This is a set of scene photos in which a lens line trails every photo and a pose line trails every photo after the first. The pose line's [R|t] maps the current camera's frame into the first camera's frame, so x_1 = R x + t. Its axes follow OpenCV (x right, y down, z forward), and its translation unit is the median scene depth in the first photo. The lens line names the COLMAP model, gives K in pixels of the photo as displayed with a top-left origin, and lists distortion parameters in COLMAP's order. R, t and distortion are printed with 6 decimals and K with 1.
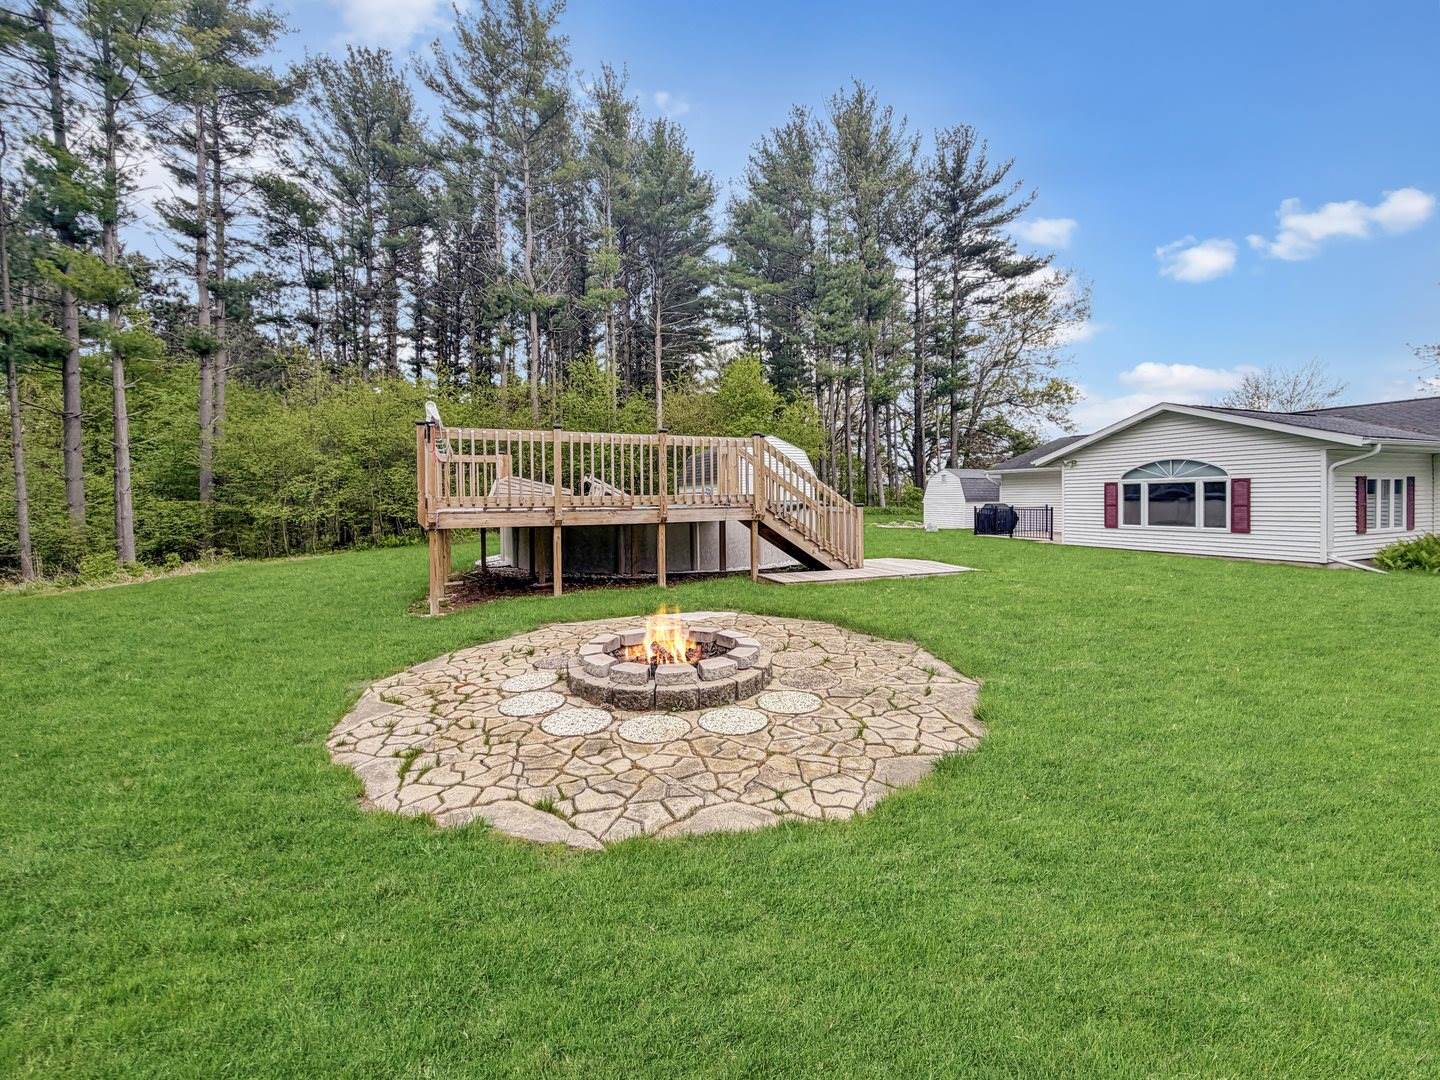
lens RADIAL K [[584.6, 0, 720.6], [0, 584.6, 500.8], [0, 0, 1]] dist [0.000154, -0.000295]
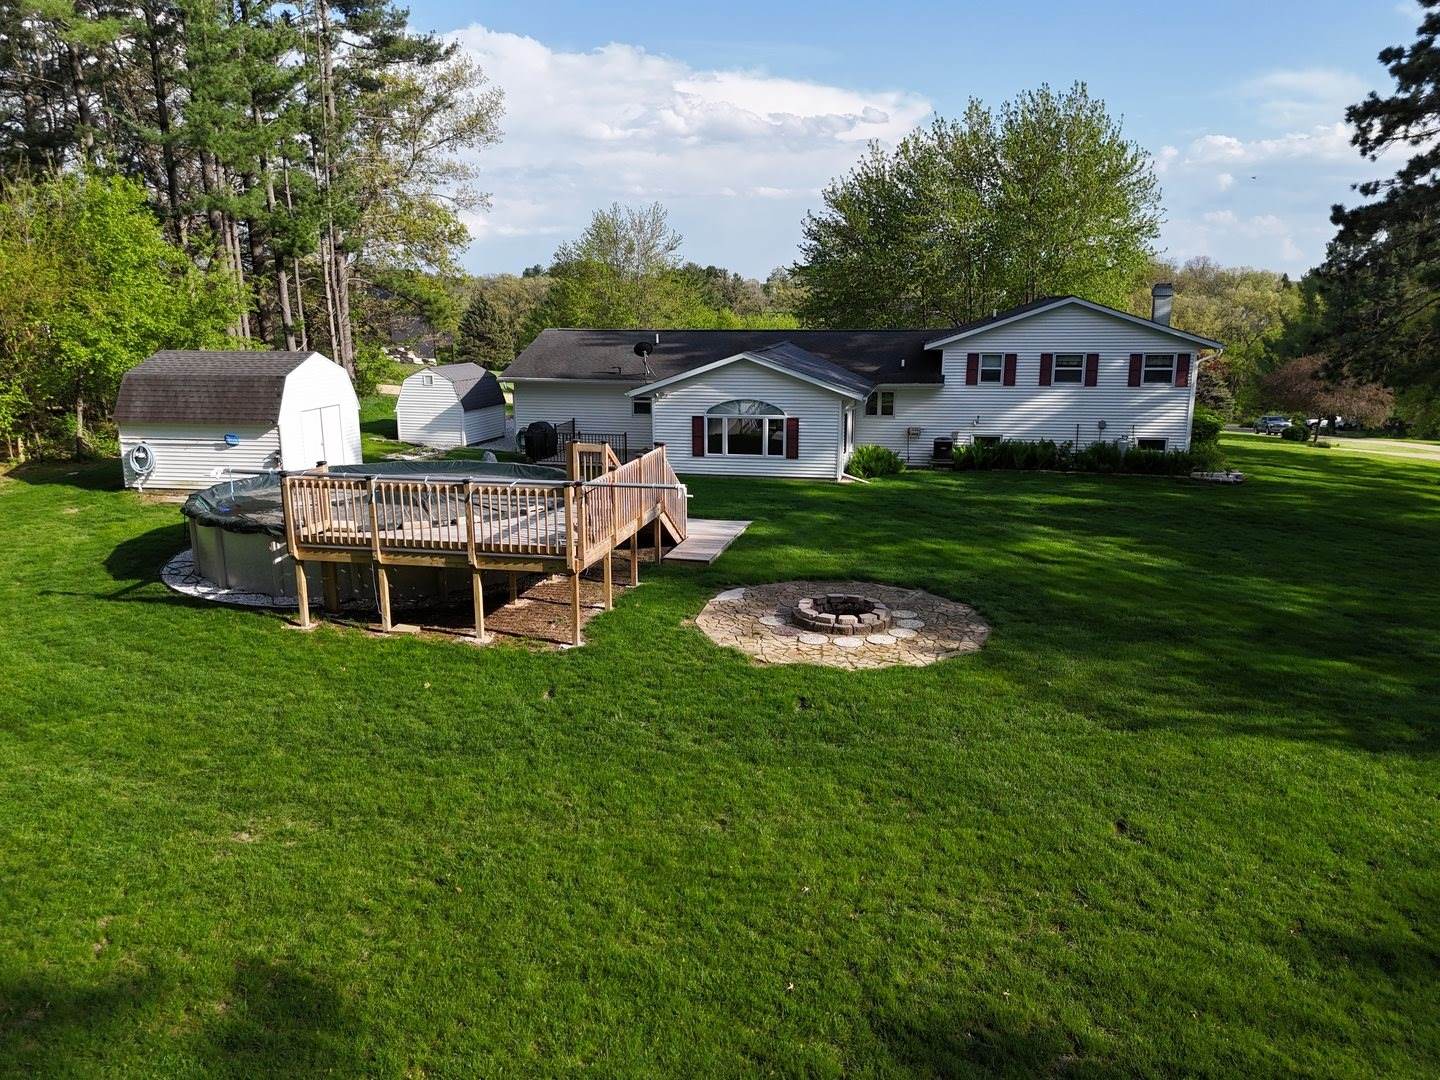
lens RADIAL K [[1052.2, 0, 720.0], [0, 1052.2, 540.0], [0, 0, 1]] dist [0.147665, -0.259369]
pose [[0.566893, -0.169095, 0.806250, -0.692904], [-0.001997, 0.978422, 0.206609, -0.153804], [-0.823789, -0.118735, 0.554323, -0.128500]]
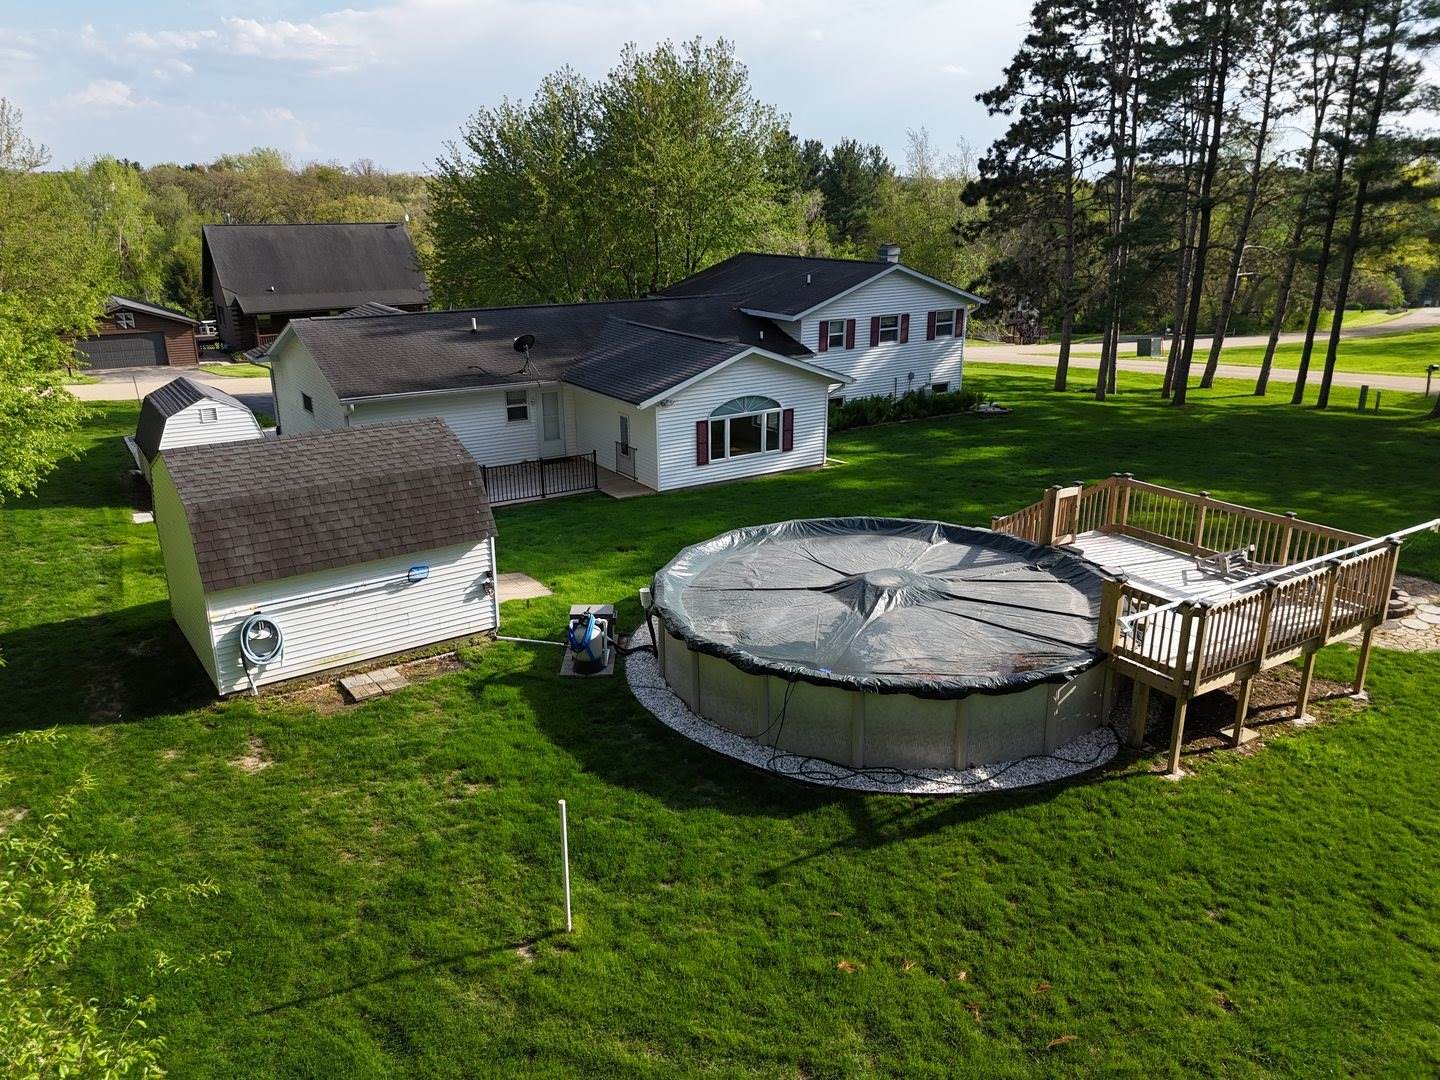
lens RADIAL K [[1052.2, 0, 720.0], [0, 1052.2, 540.0], [0, 0, 1]] dist [0.147665, -0.259369]
pose [[-0.175372, -0.292349, 0.940094, -0.776936], [0.010429, 0.954288, 0.298708, -0.266751], [-0.984447, 0.062189, -0.164306, 0.909243]]
